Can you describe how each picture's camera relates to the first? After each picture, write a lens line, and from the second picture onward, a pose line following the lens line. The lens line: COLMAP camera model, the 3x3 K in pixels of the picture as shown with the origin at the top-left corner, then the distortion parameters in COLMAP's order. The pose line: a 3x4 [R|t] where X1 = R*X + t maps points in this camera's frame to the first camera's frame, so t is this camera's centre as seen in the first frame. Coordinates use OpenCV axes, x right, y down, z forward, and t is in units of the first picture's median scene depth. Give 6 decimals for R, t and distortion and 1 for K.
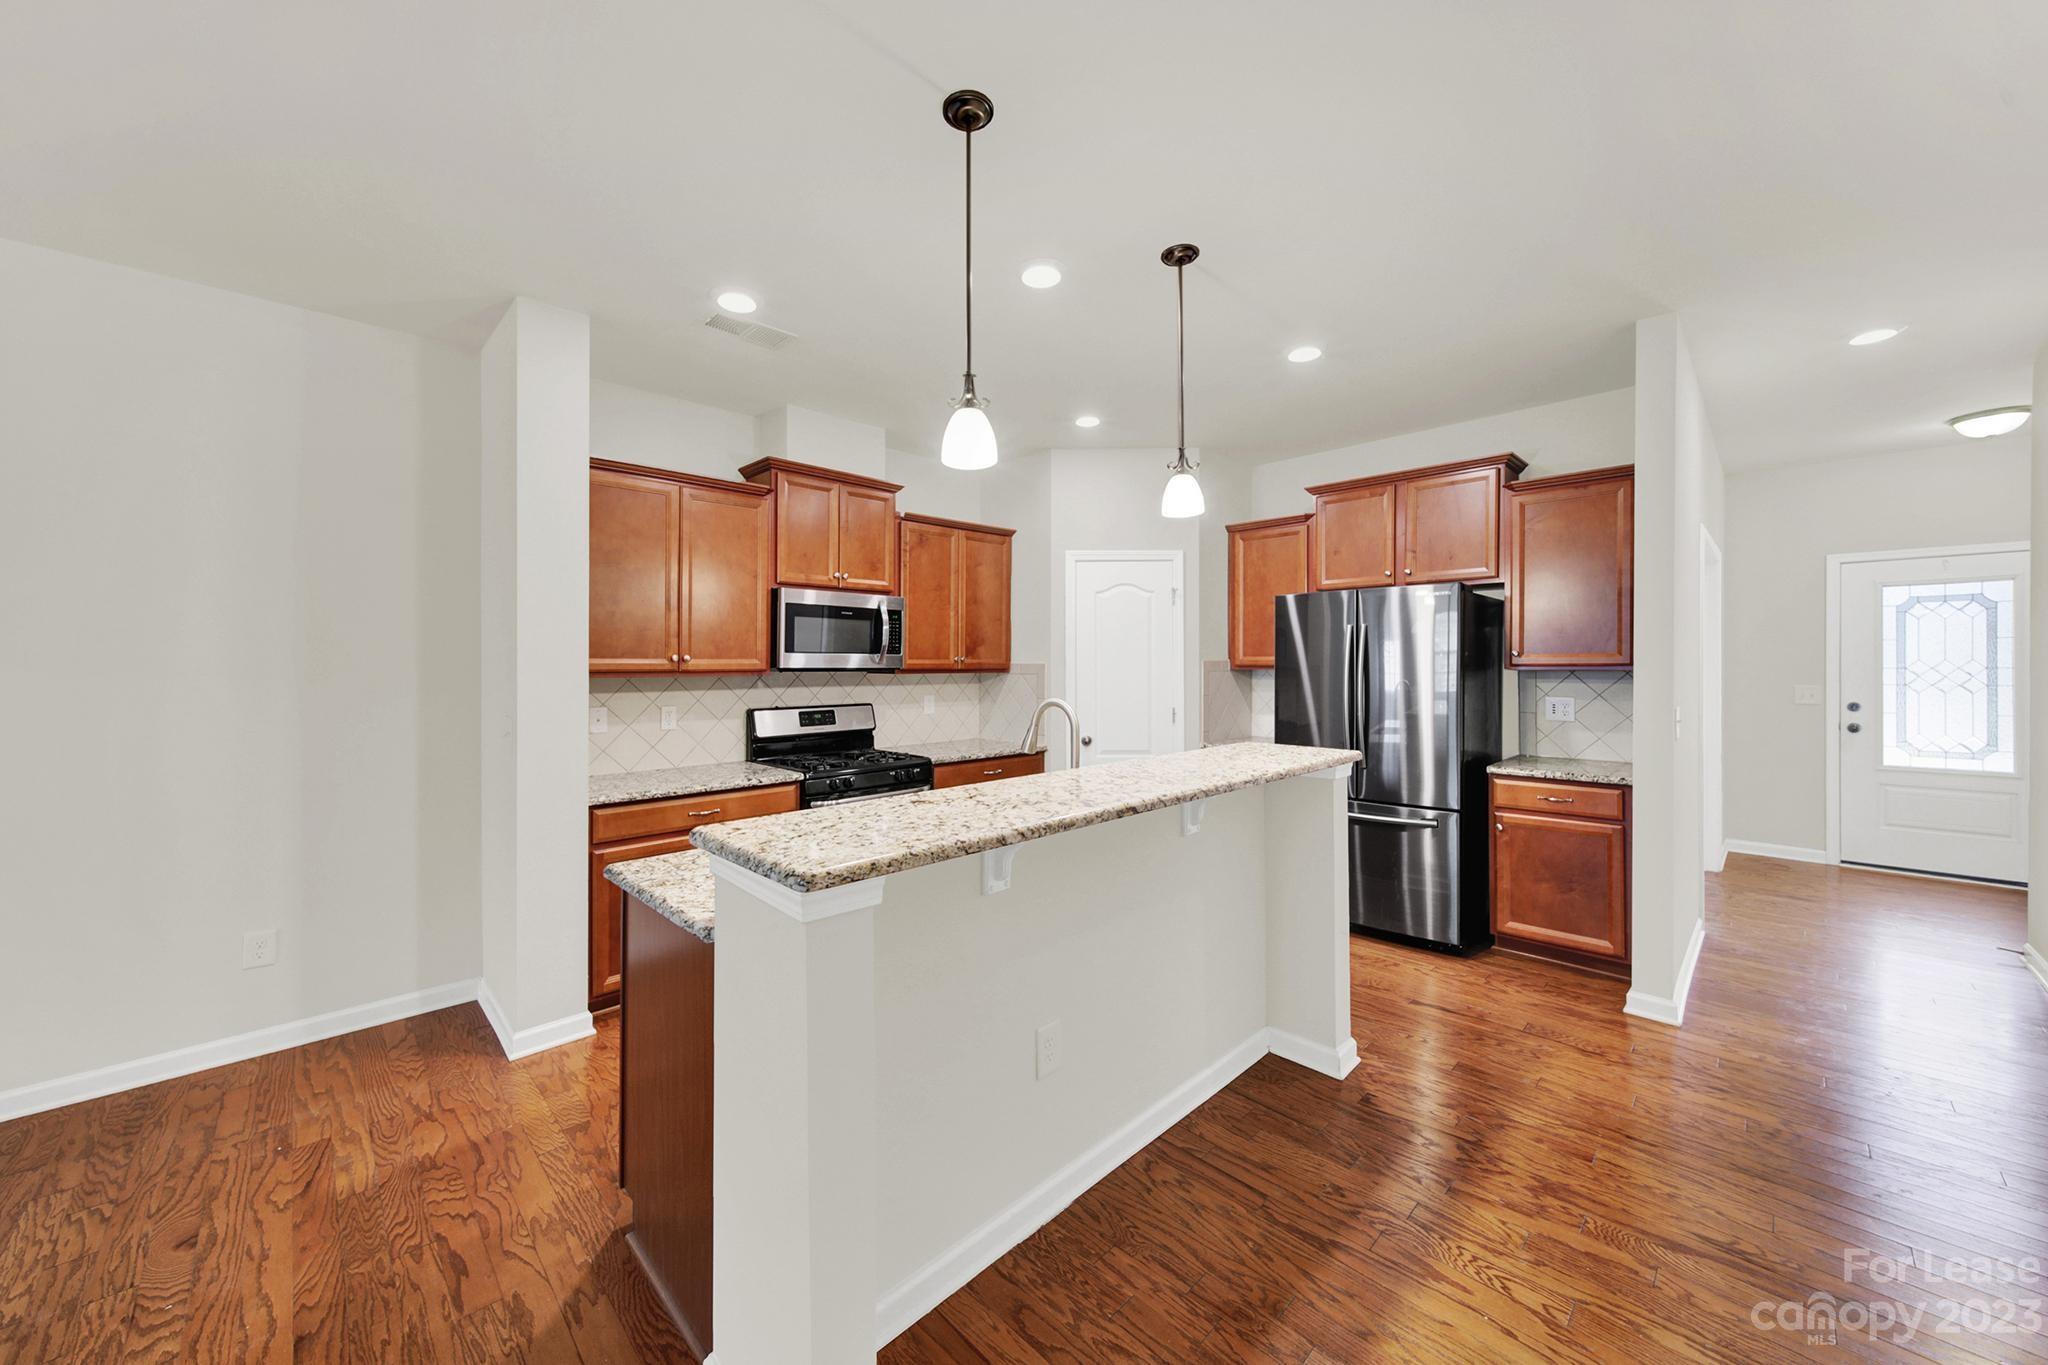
lens RADIAL K [[744.6, 0, 1007.5], [0, 744.6, 668.3], [0, 0, 1]] dist [-0.001610, -0.000751]
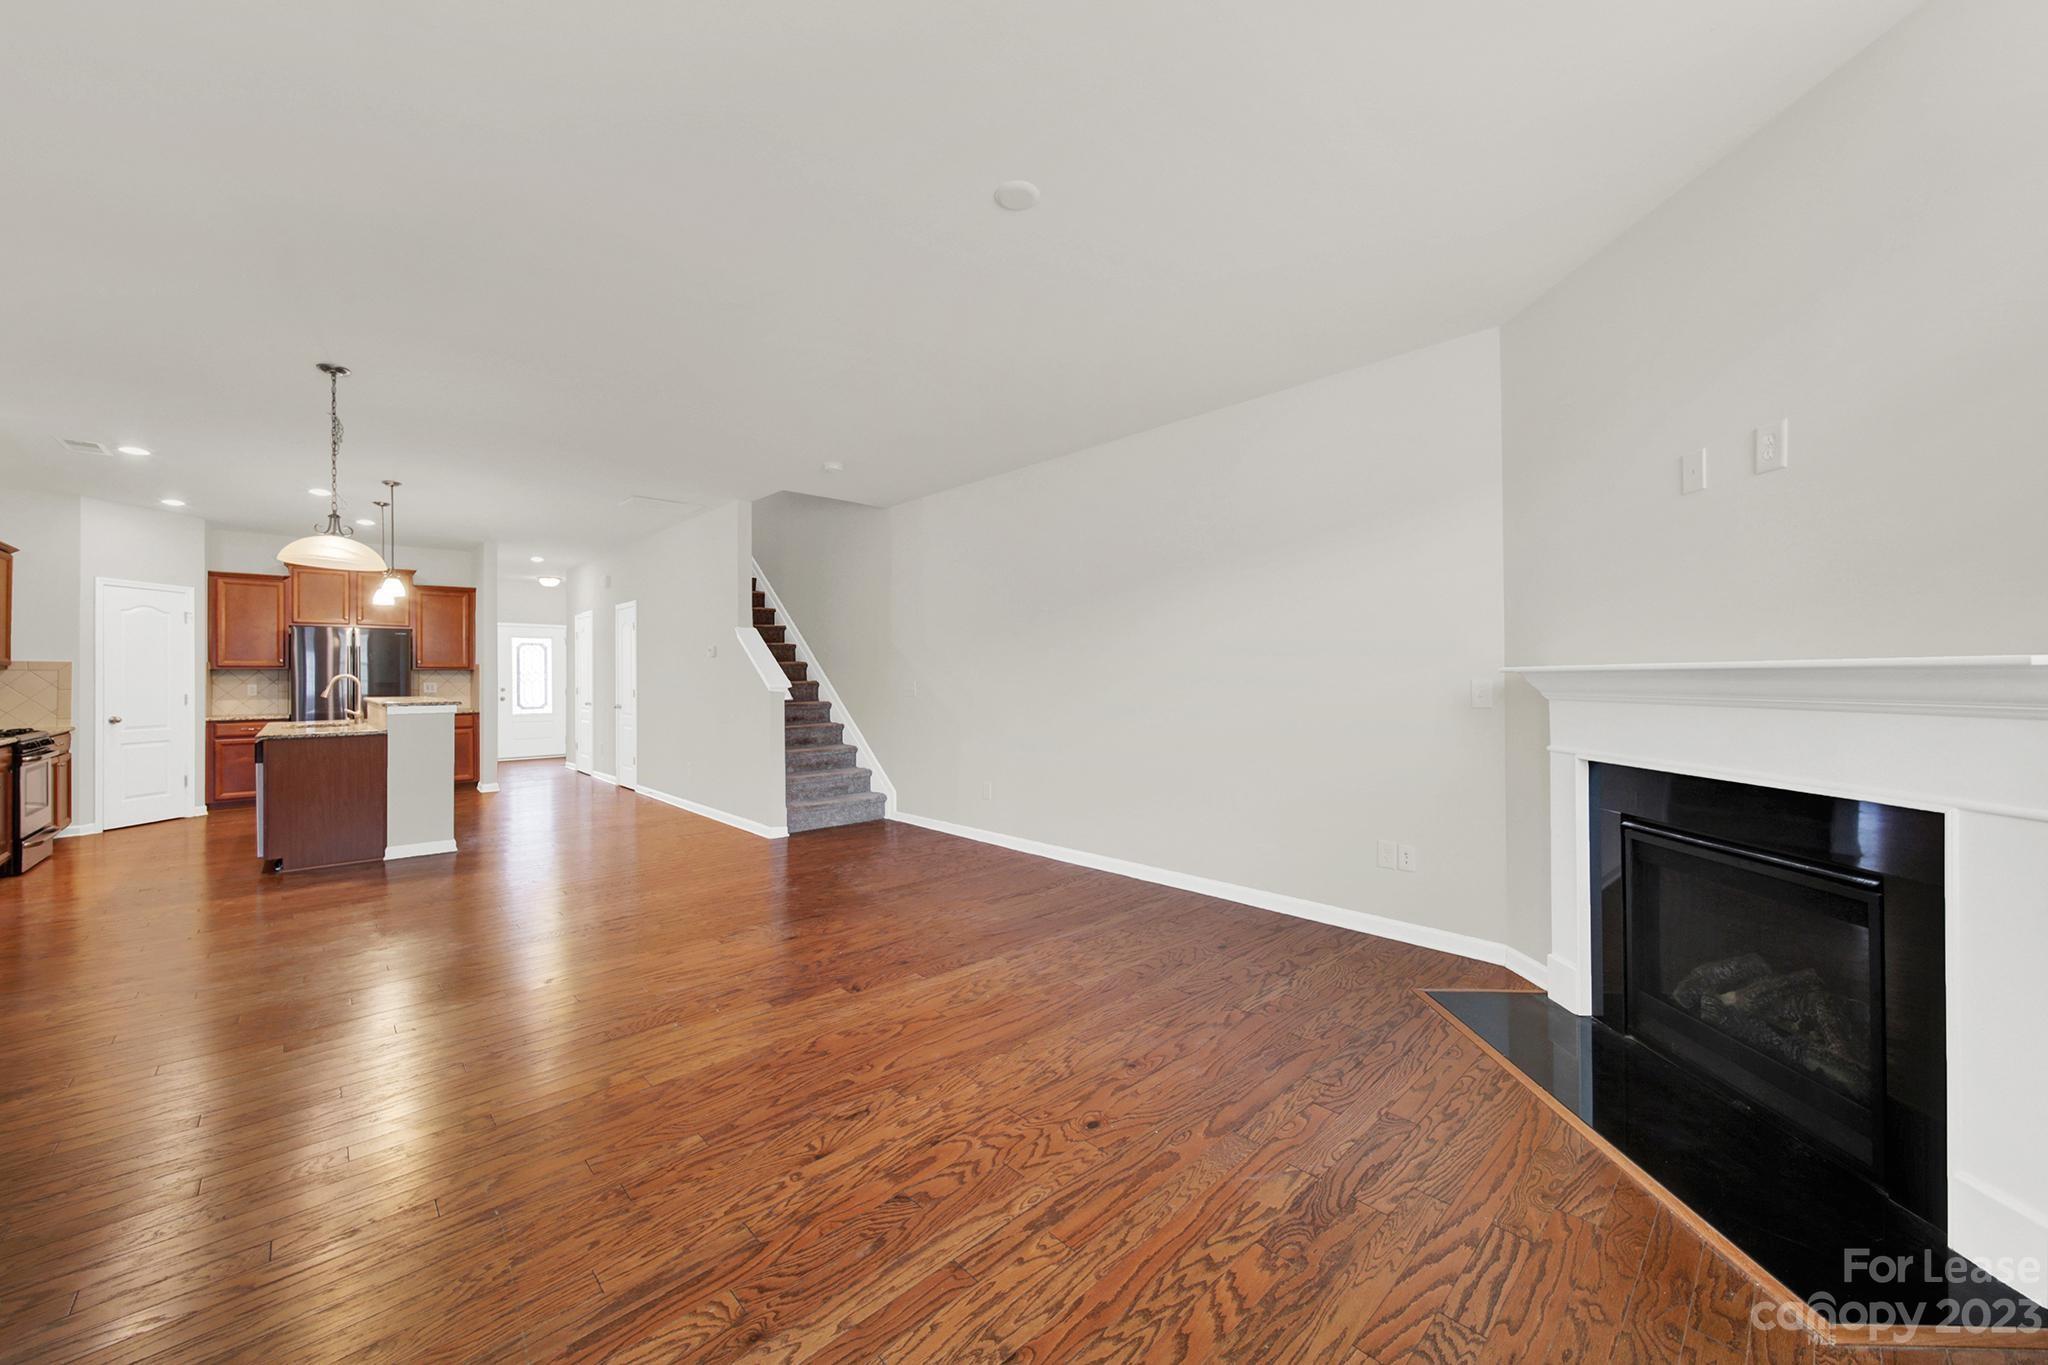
lens RADIAL K [[744.6, 0, 993.8], [0, 744.6, 684.0], [0, 0, 1]] dist [-0.001610, -0.000751]
pose [[0.030722, -0.008891, 0.999488, -1.480085], [0.011266, 0.999900, 0.008548, 0.047681], [-0.999464, 0.010997, 0.030819, -0.773421]]
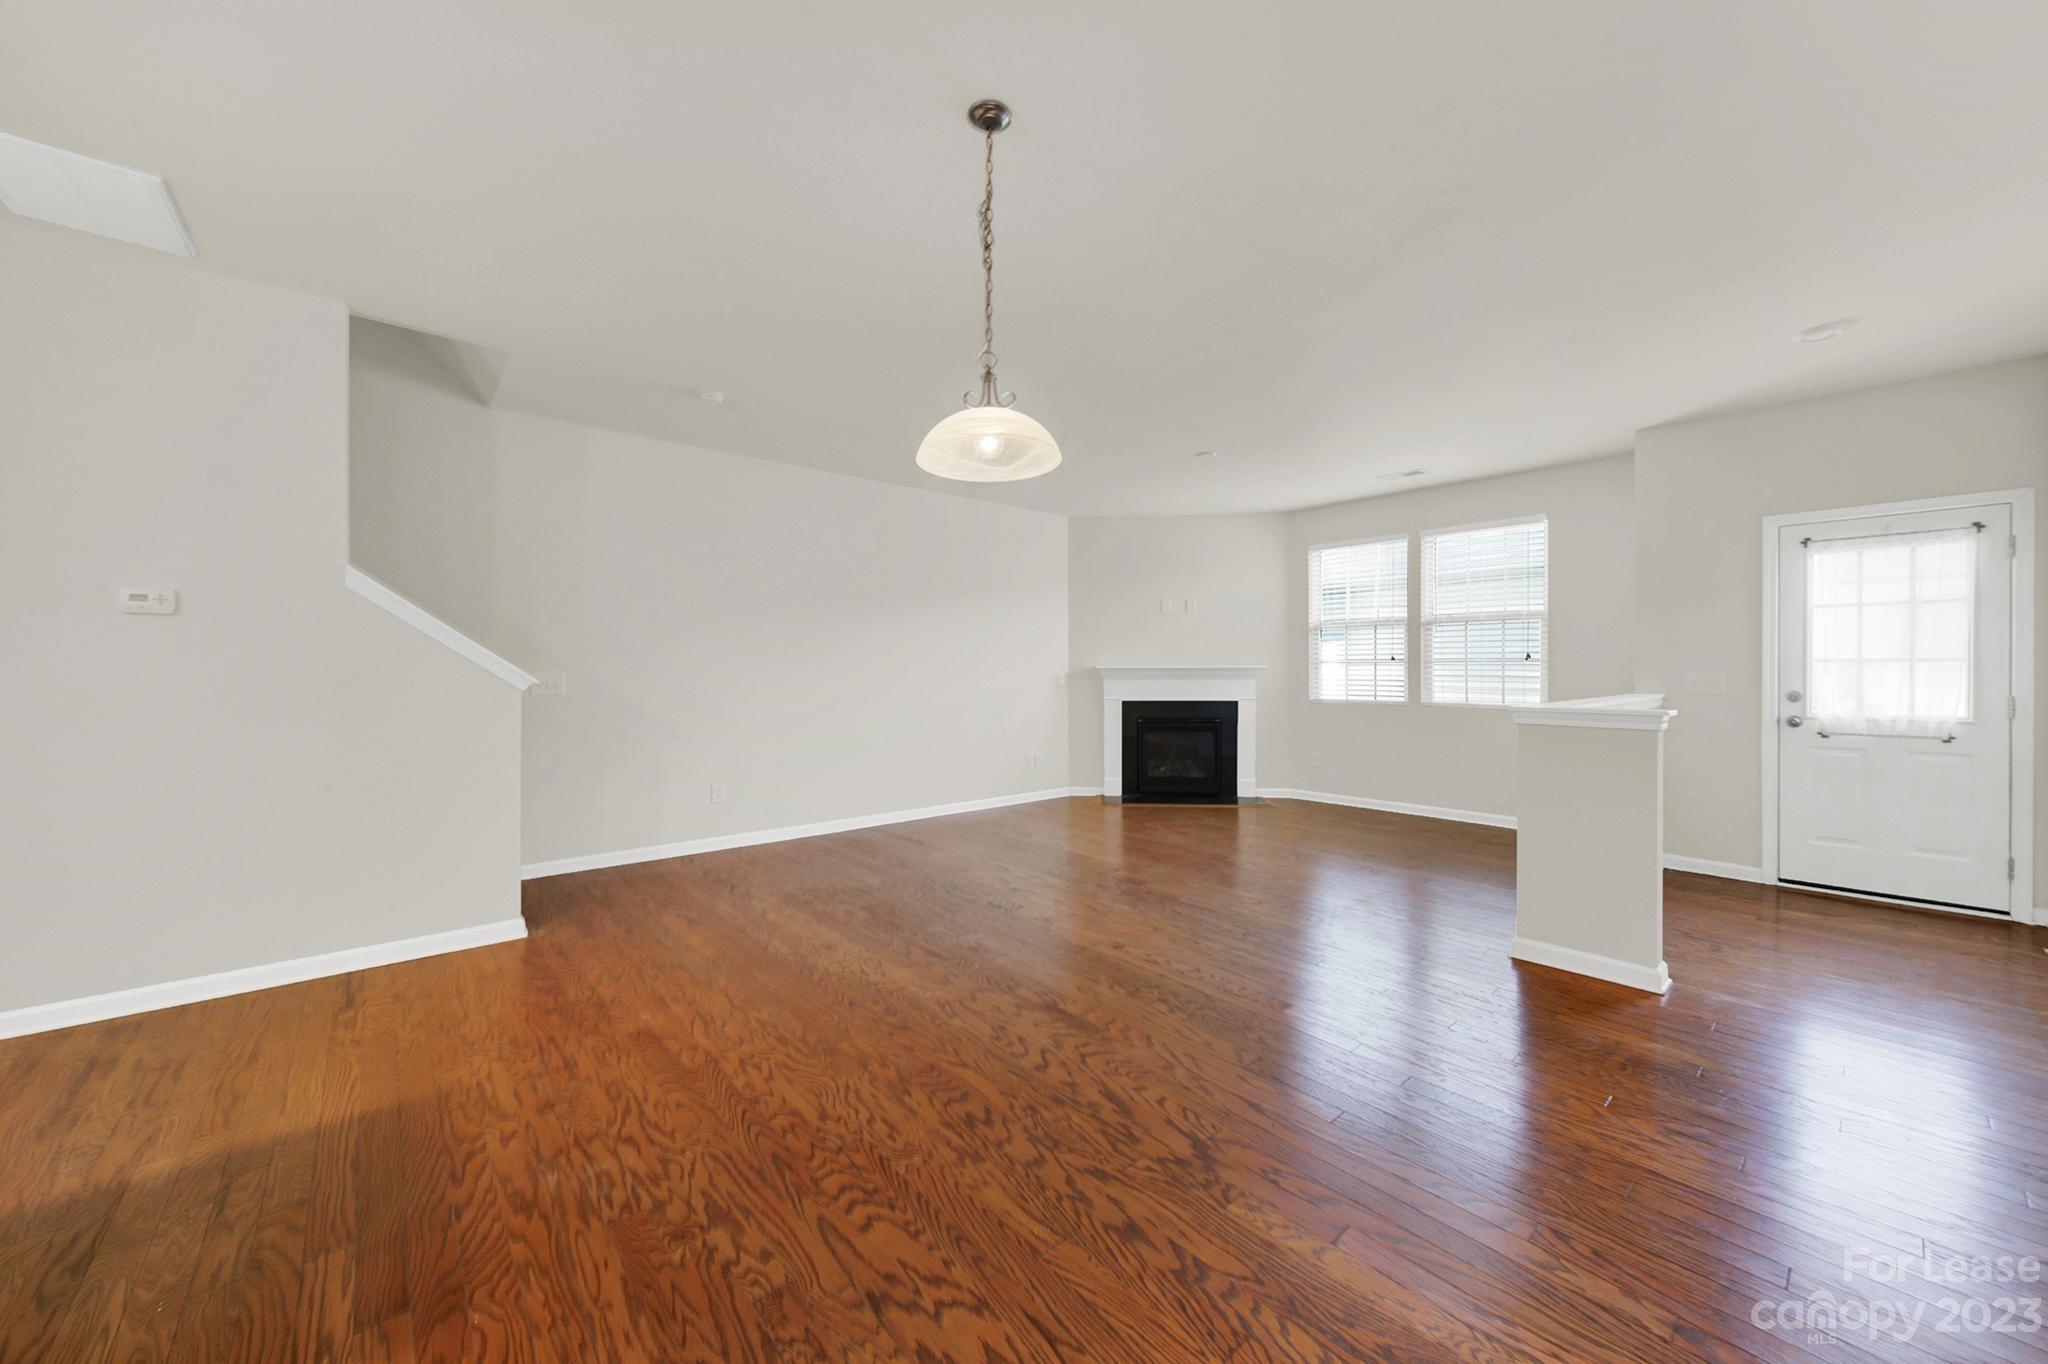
lens RADIAL K [[744.6, 0, 1015.0], [0, 744.6, 669.5], [0, 0, 1]] dist [-0.001610, -0.000751]
pose [[-0.997907, 0.003798, 0.064547, -0.635108], [0.004160, 0.999976, 0.005473, 0.040437], [-0.064525, 0.005730, -0.997900, 0.598247]]
